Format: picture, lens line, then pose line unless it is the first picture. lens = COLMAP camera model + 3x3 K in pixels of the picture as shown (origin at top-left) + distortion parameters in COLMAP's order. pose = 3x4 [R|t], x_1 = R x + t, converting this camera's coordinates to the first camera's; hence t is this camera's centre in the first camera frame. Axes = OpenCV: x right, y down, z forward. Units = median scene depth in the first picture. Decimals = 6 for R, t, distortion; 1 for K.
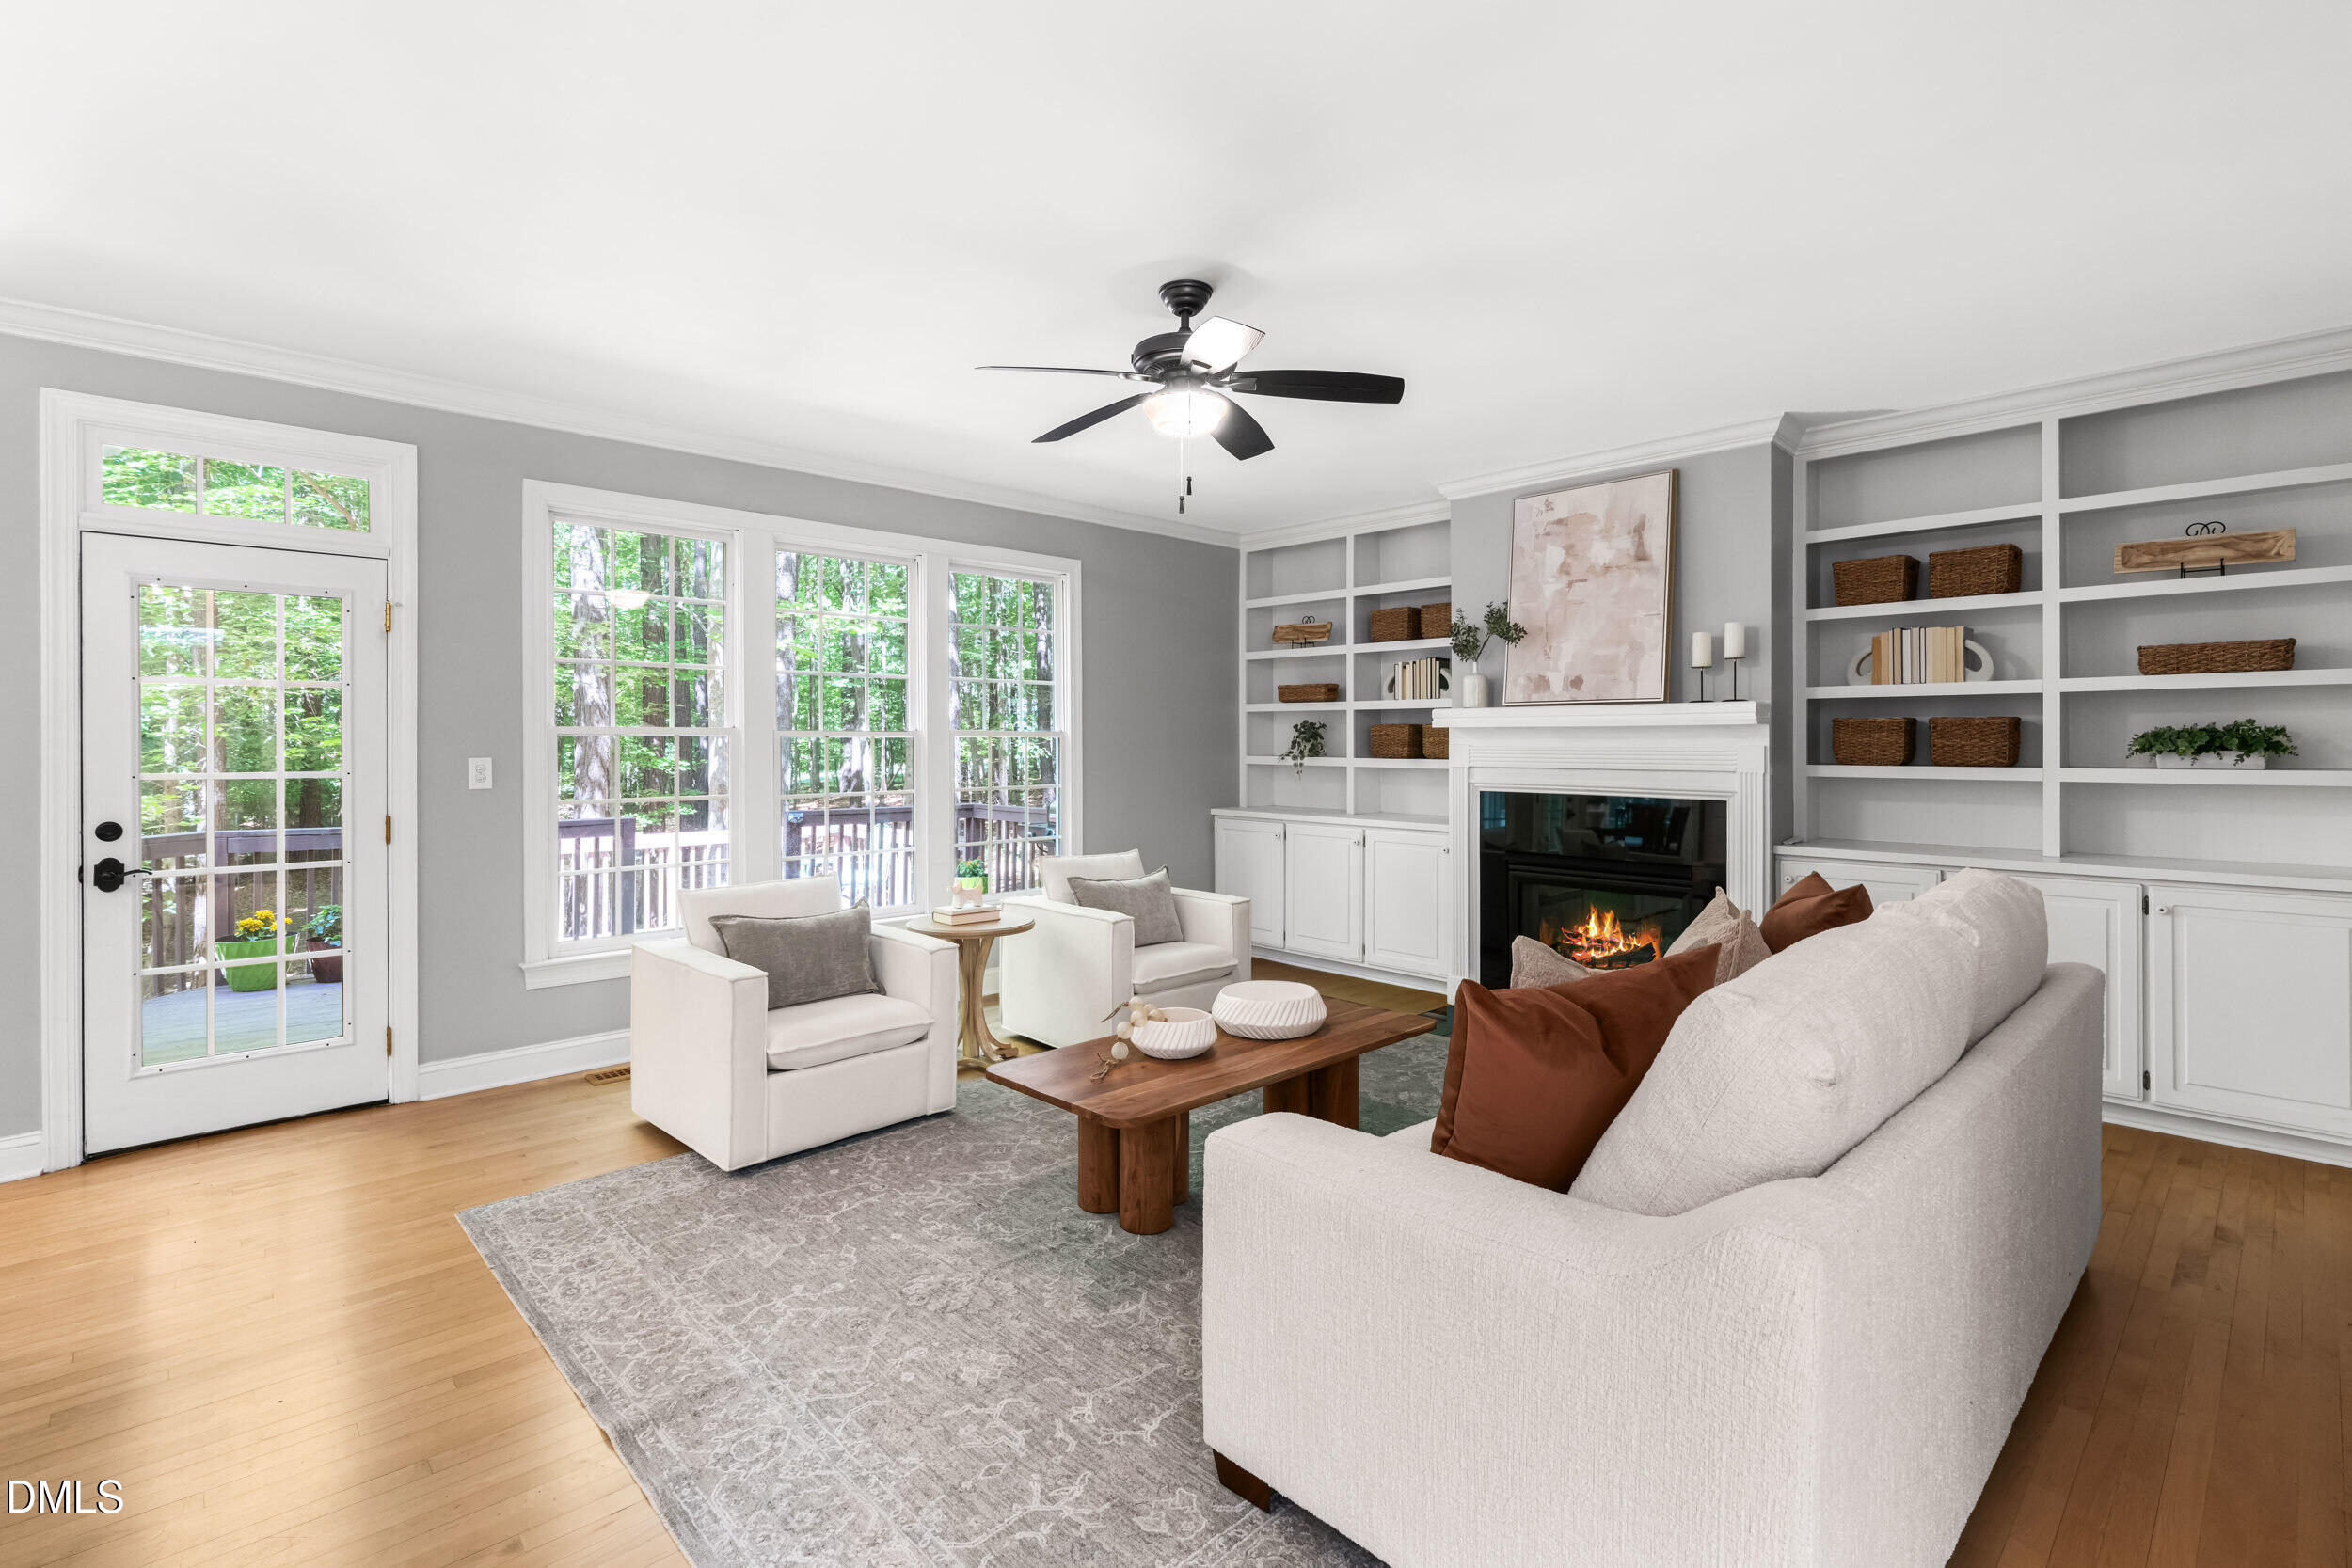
lens RADIAL K [[1090.2, 0, 1178.3], [0, 1090.2, 736.6], [0, 0, 1]] dist [-0.010737, -0.000046]
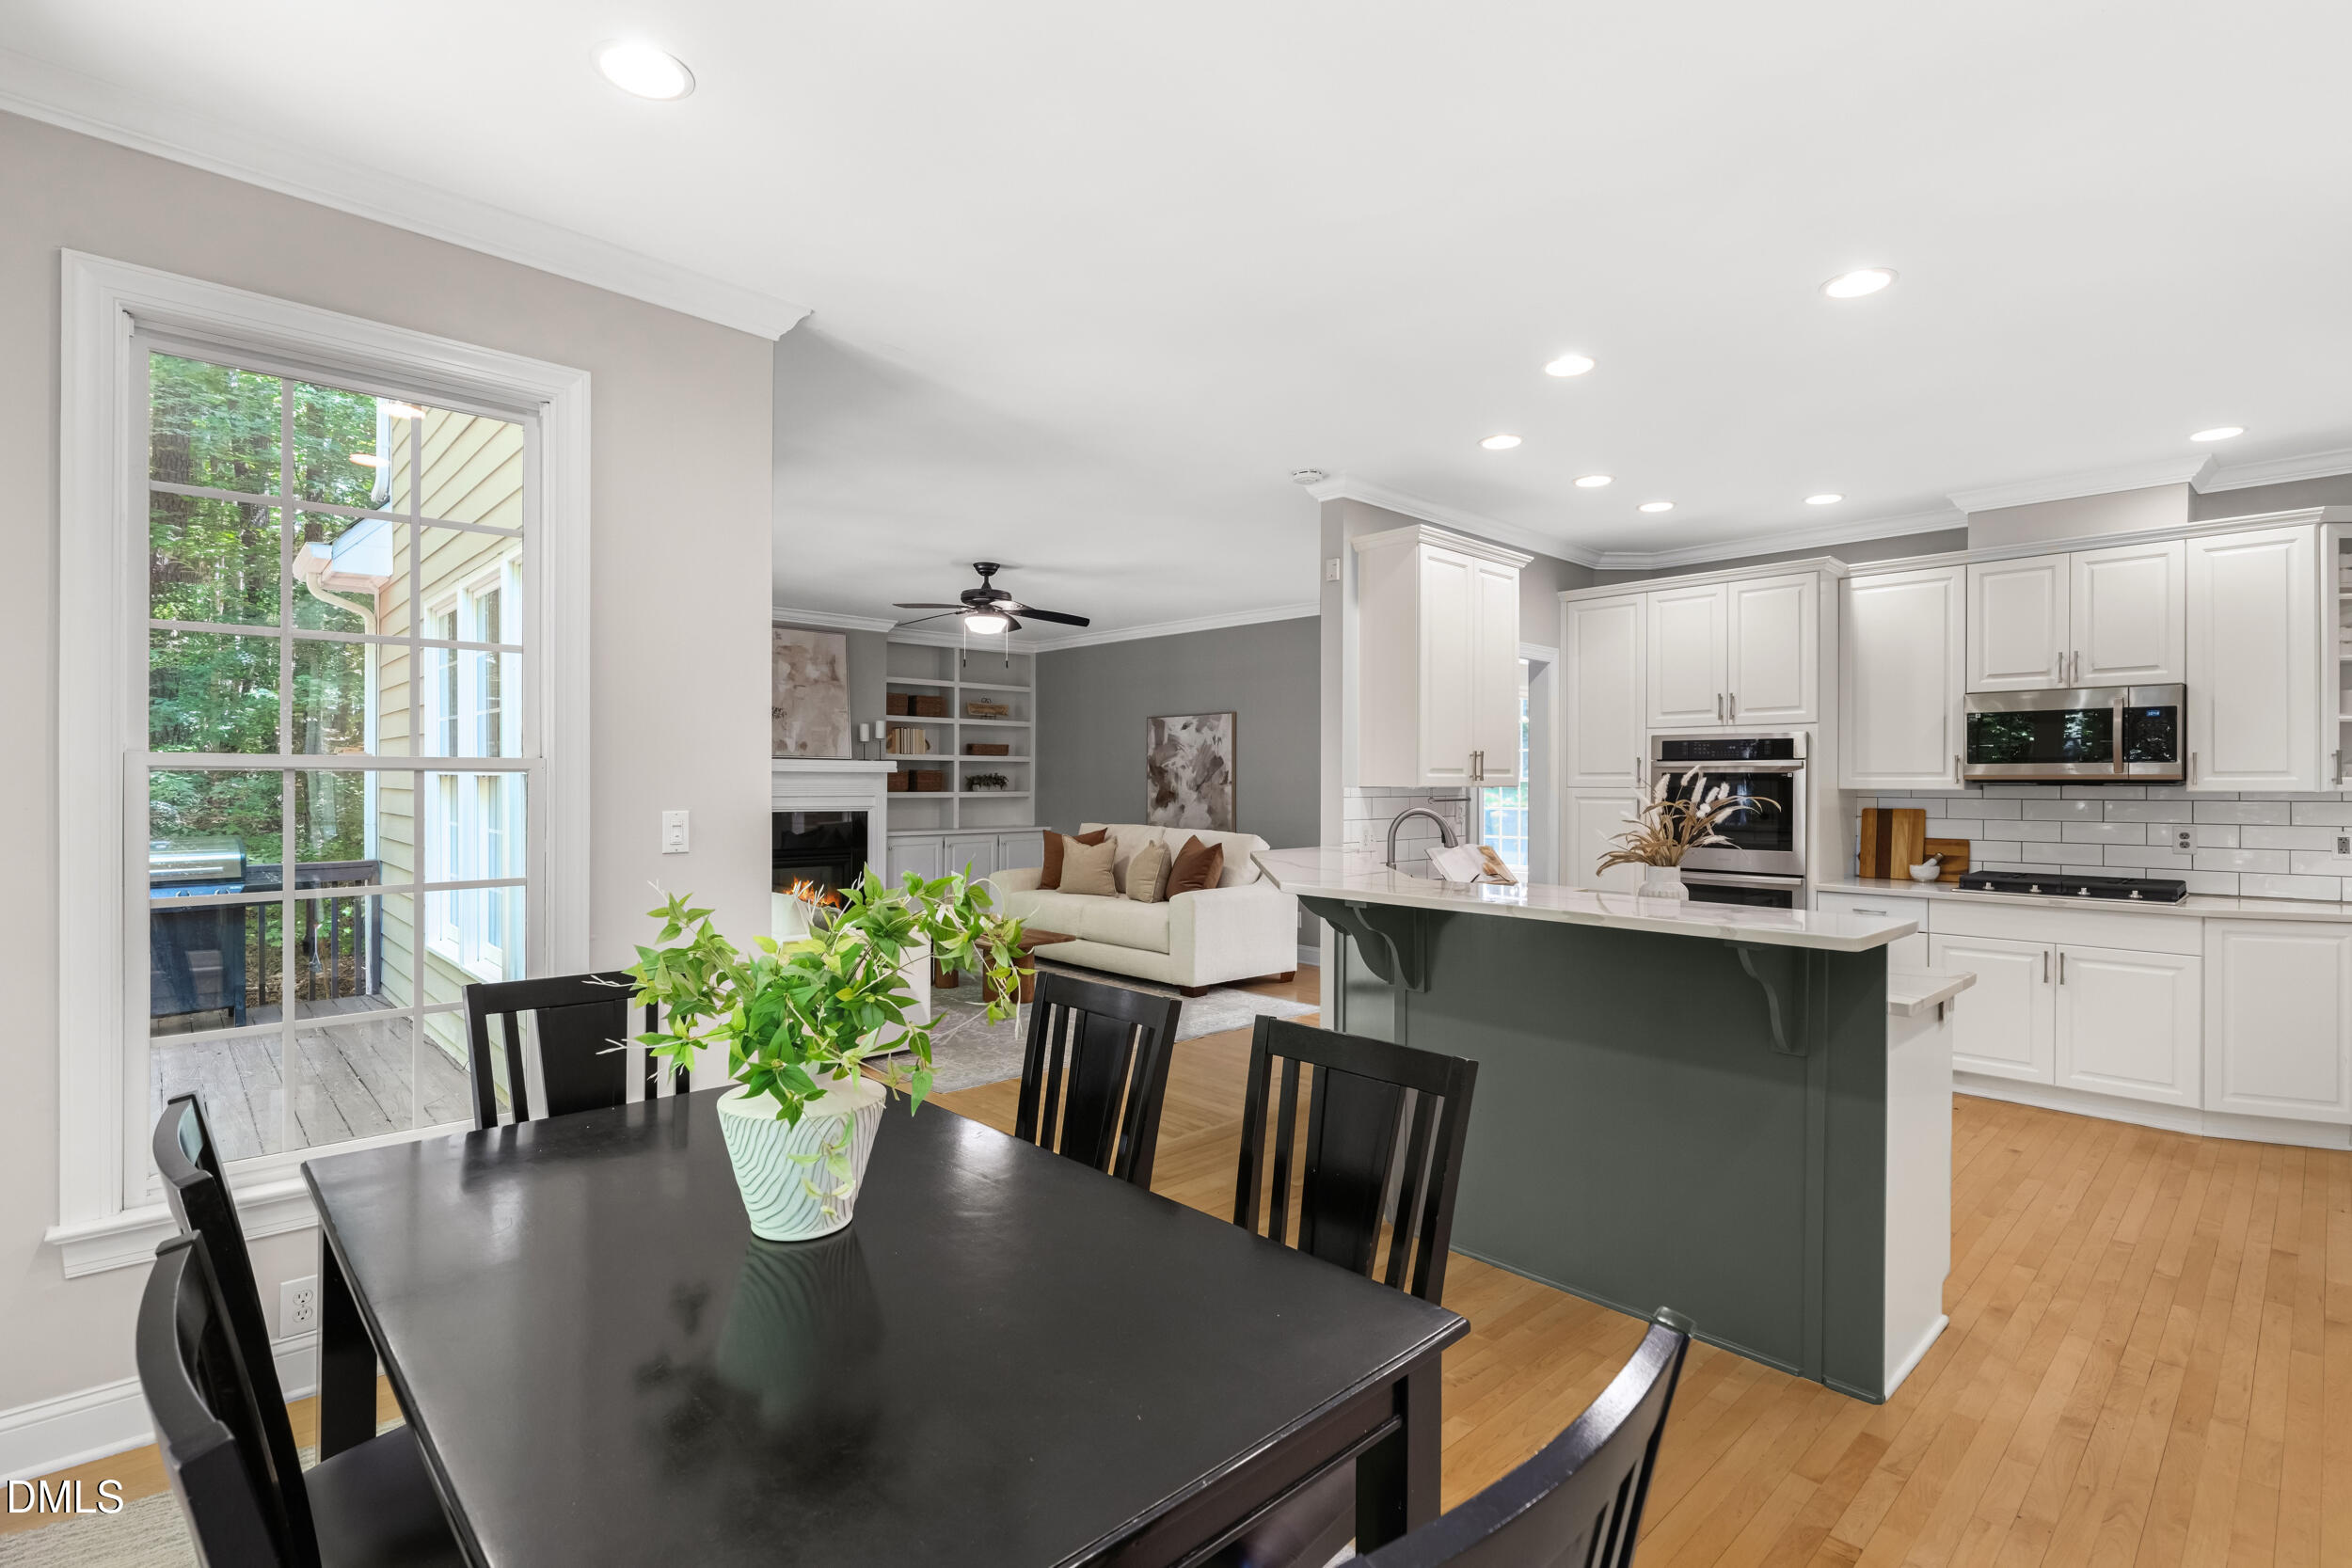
lens RADIAL K [[1100.7, 0, 1173.8], [0, 1100.7, 763.1], [0, 0, 1]] dist [0.000905, 0.000147]
pose [[0.007907, 0.016271, 0.999836, -1.463227], [-0.011176, 0.999807, -0.016182, -0.001235], [-0.999906, -0.011046, 0.008087, 0.438351]]
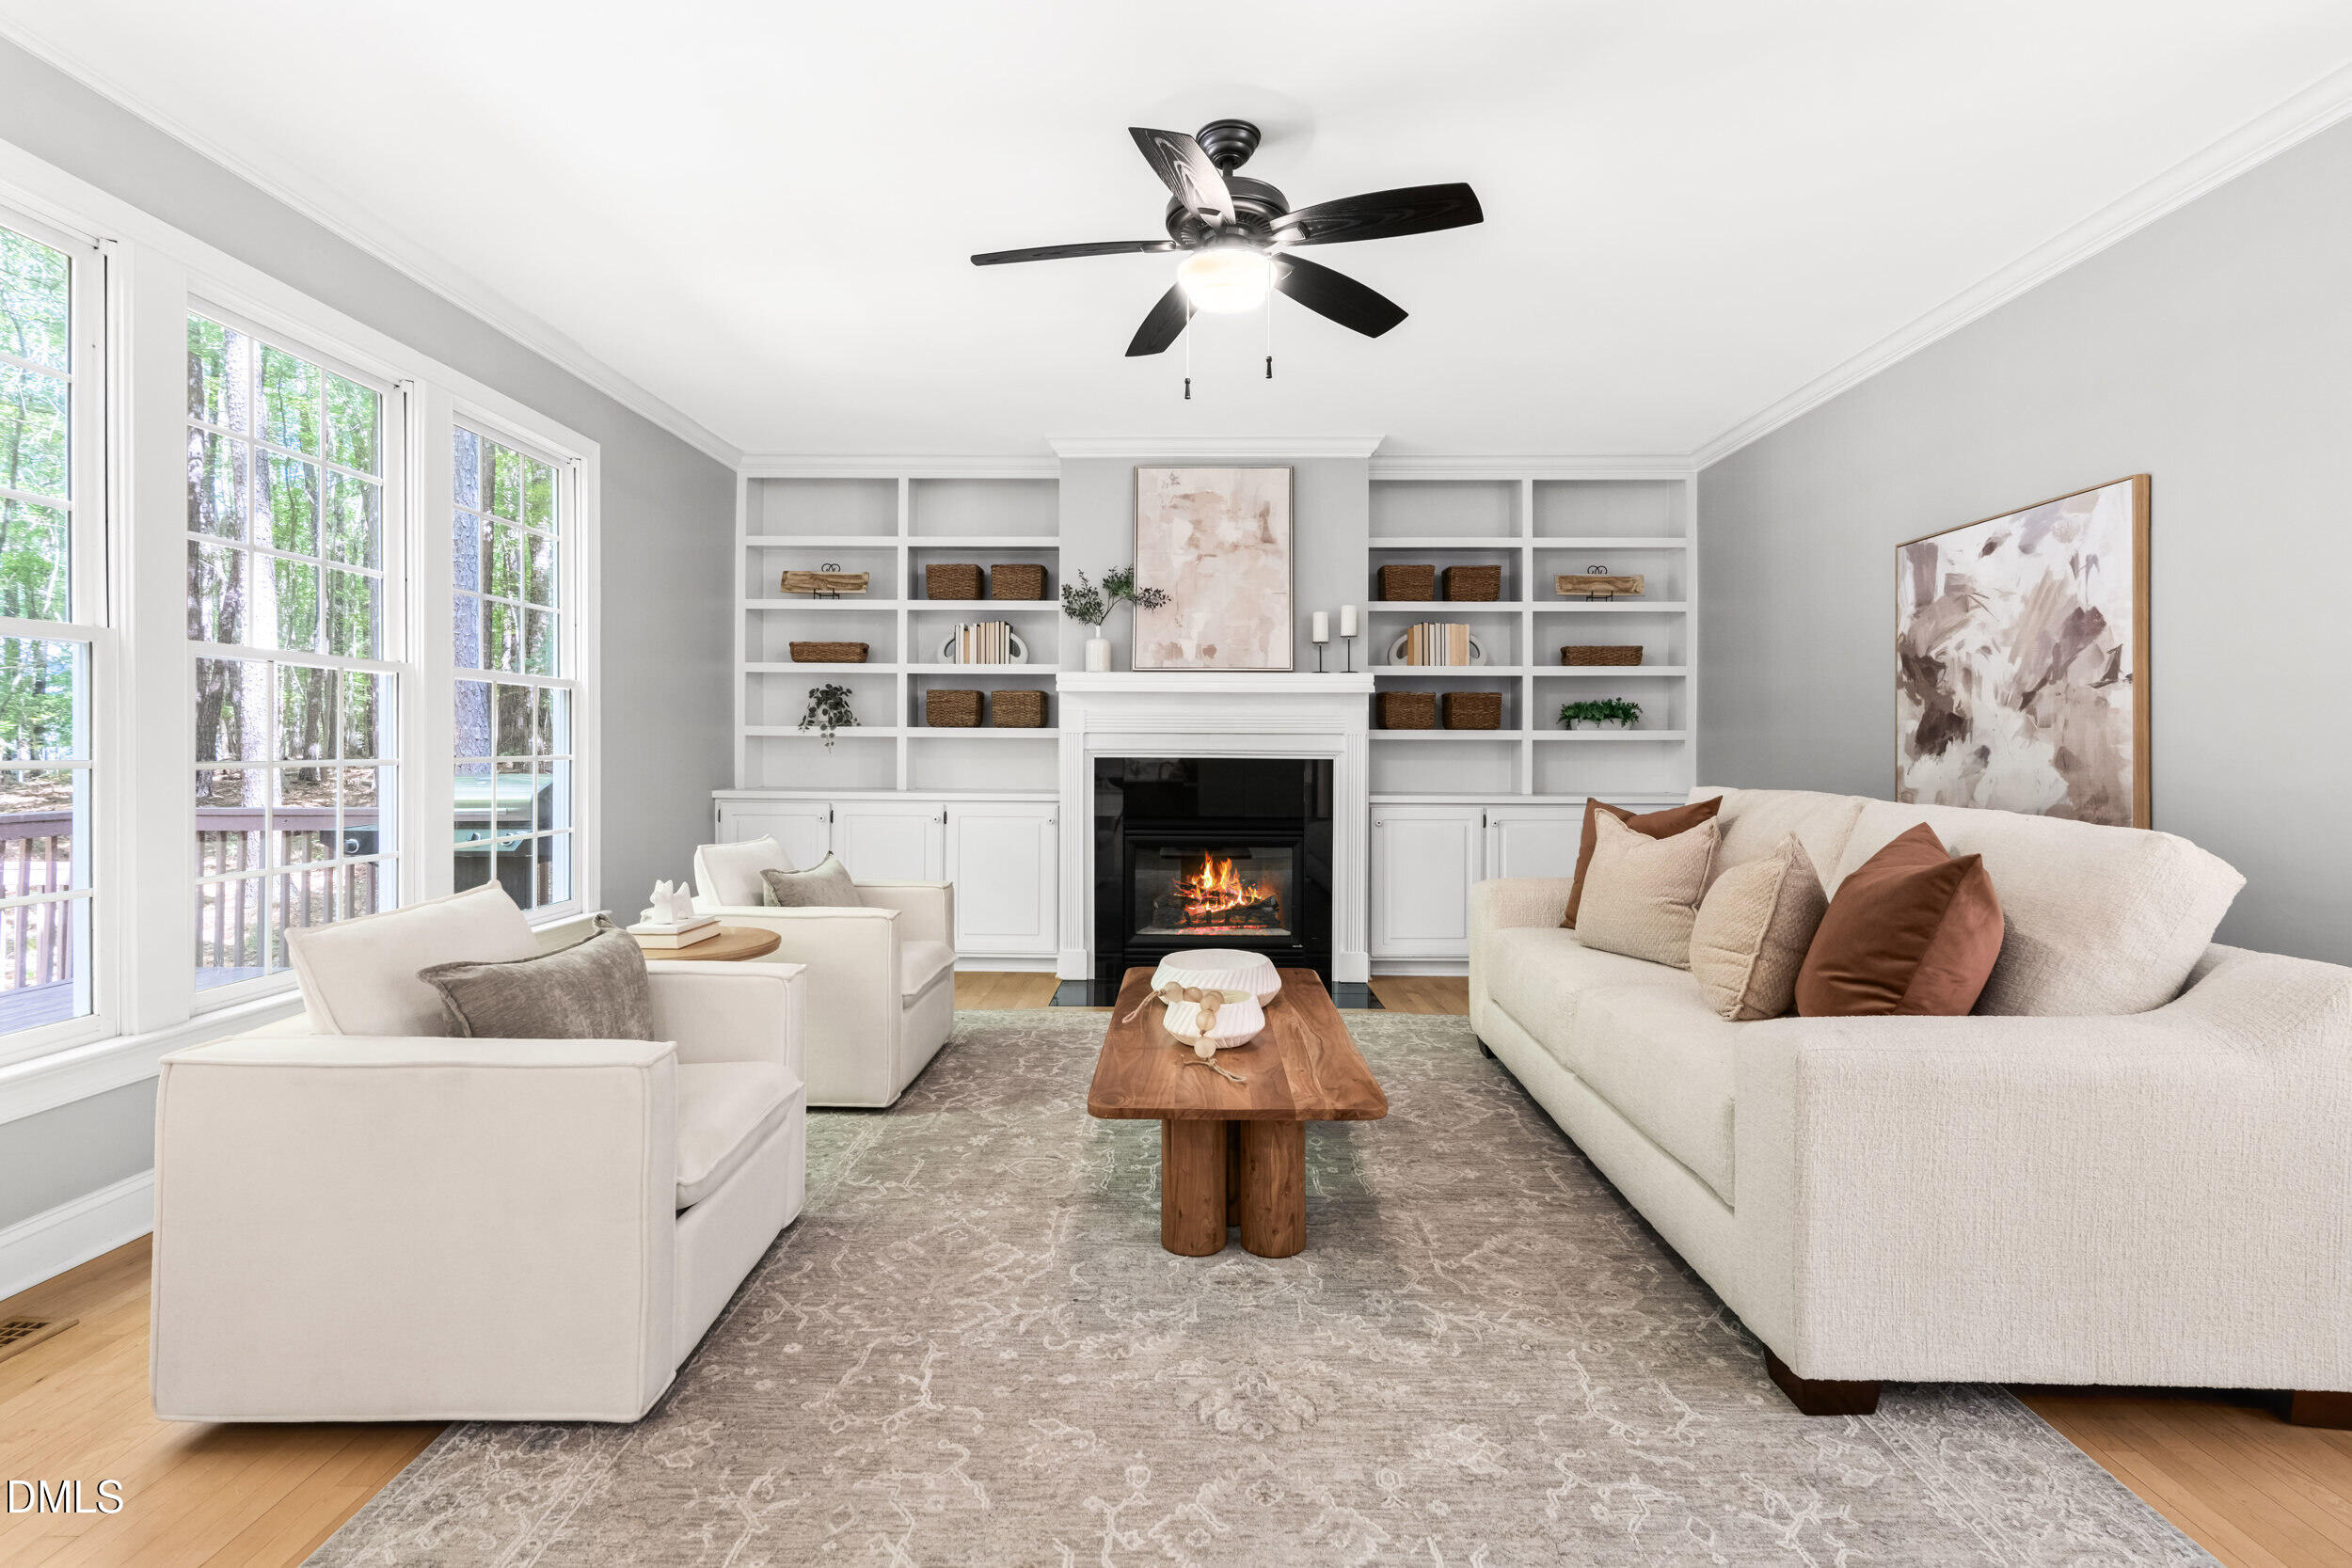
lens RADIAL K [[1077.8, 0, 1177.4], [0, 1077.8, 739.1], [0, 0, 1]] dist [-0.005360, -0.000105]
pose [[0.703915, 0.008485, 0.710234, -0.431105], [-0.007816, 0.999961, -0.004199, 0.043976], [-0.710242, -0.002595, 0.703953, 0.308560]]
